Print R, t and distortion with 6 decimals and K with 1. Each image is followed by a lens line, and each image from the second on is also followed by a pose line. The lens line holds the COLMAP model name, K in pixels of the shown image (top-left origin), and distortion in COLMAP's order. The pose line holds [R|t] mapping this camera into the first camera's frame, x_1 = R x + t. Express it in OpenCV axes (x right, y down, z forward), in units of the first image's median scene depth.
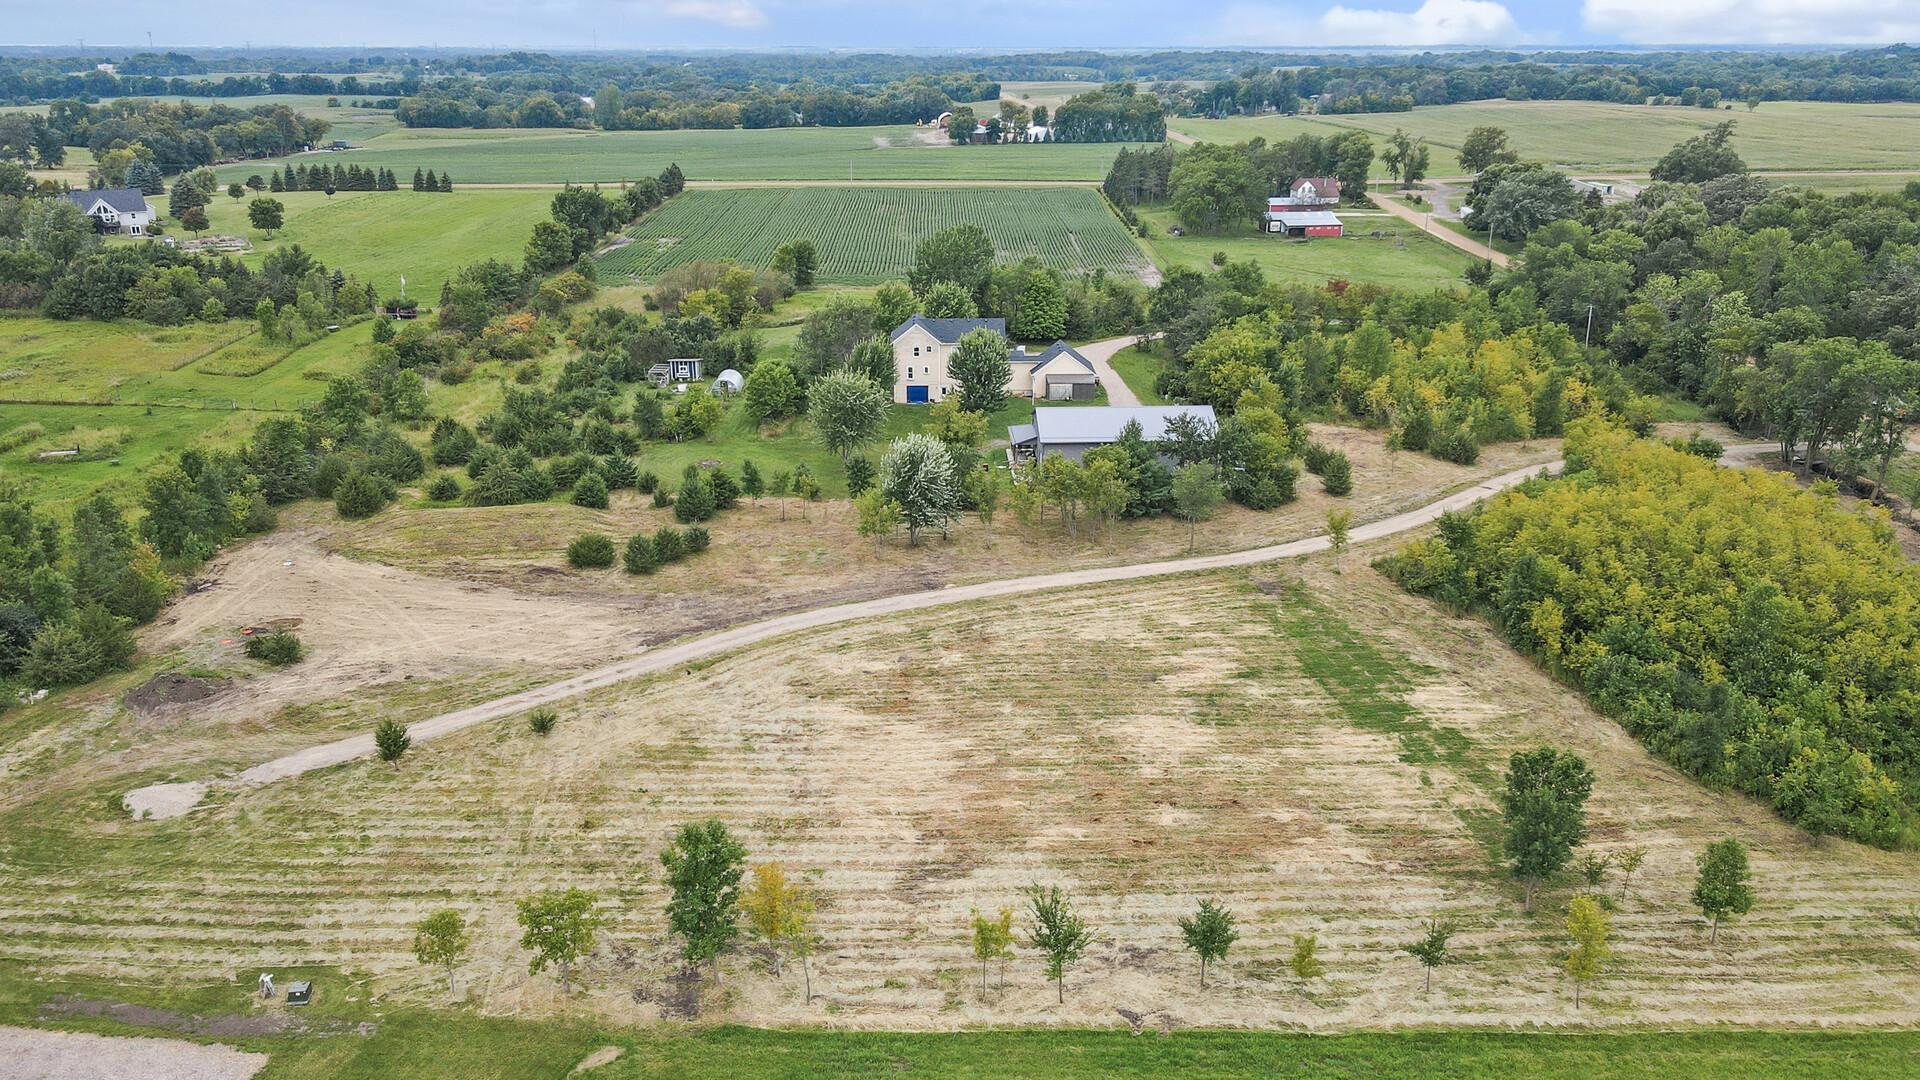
lens RADIAL K [[1441.9, 0, 960.0], [0, 1441.9, 540.0], [0, 0, 1]] dist [-0.004397, 0.043749]
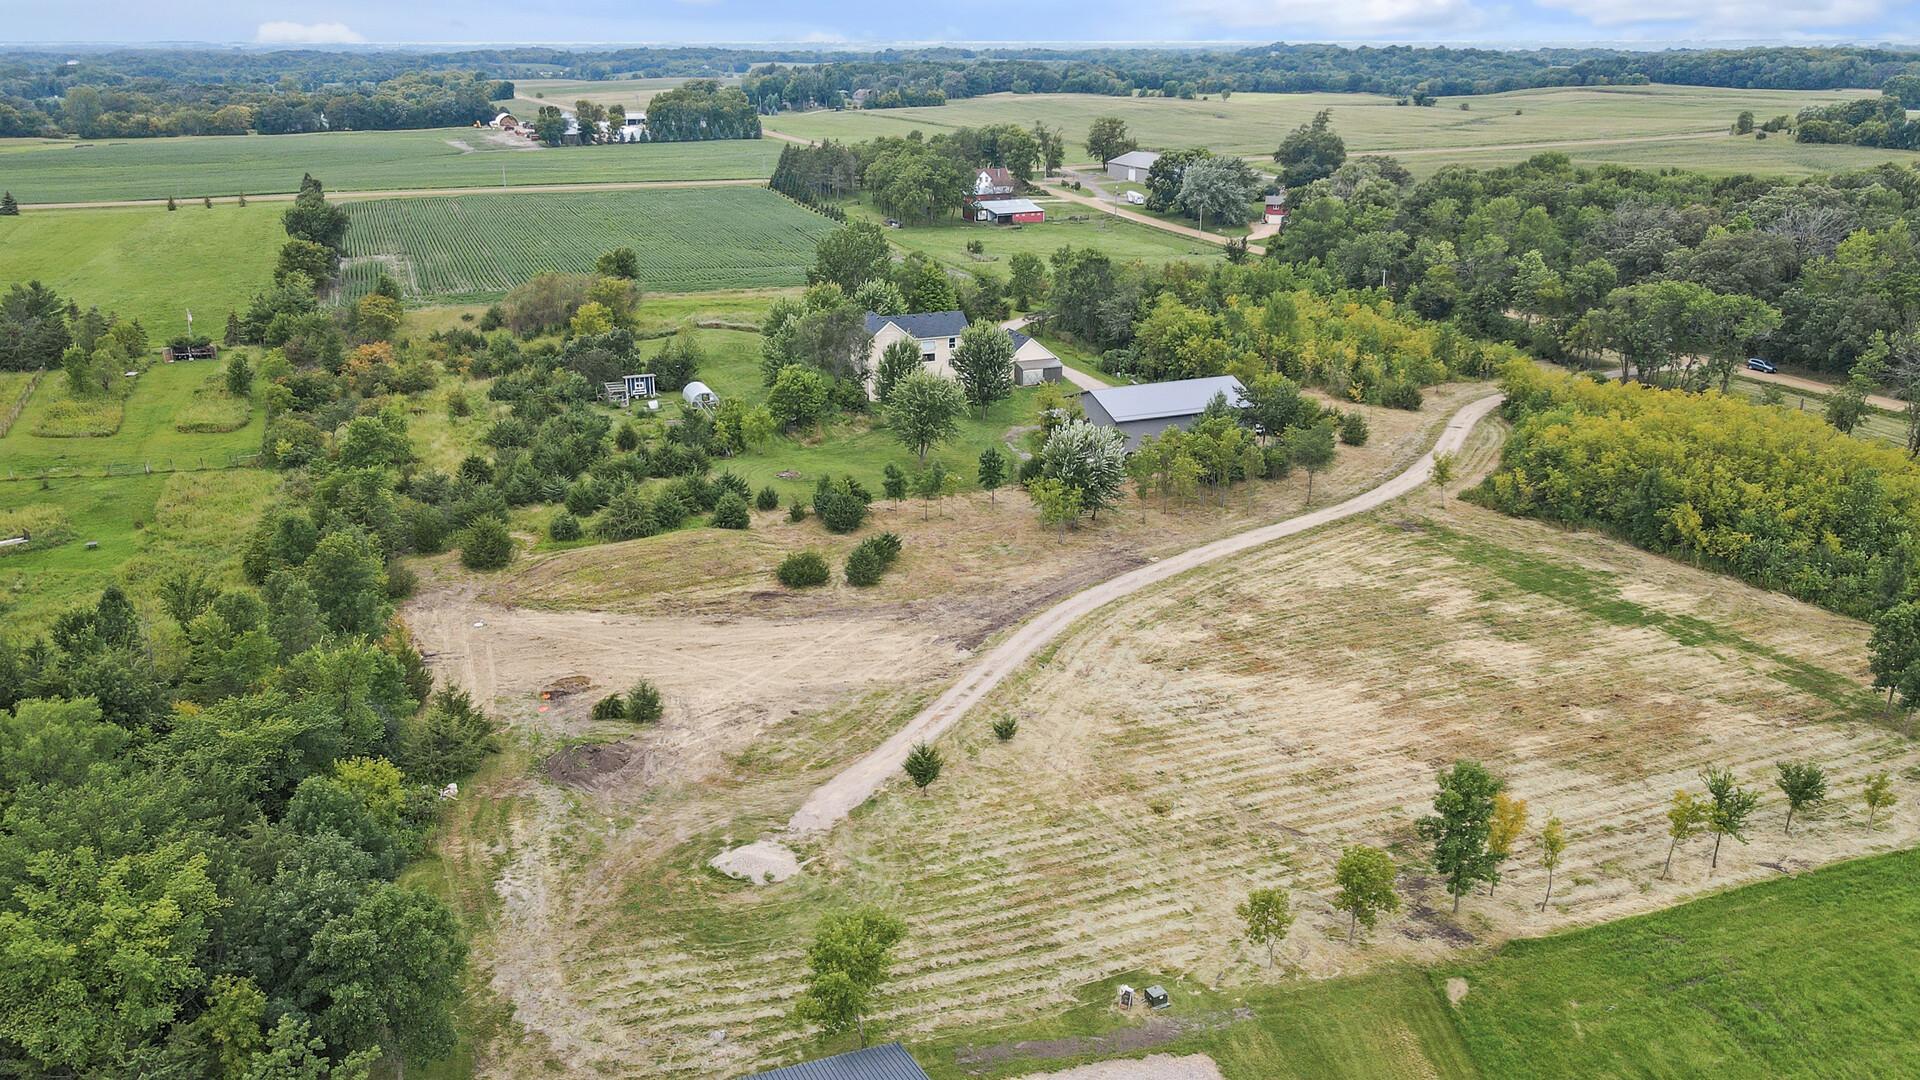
lens RADIAL K [[1441.9, 0, 960.0], [0, 1441.9, 540.0], [0, 0, 1]] dist [-0.004397, 0.043749]
pose [[0.936333, -0.115886, 0.331438, -0.155814], [0.115154, 0.993106, 0.021917, -0.006868], [-0.331693, 0.017645, 0.943223, 0.017238]]
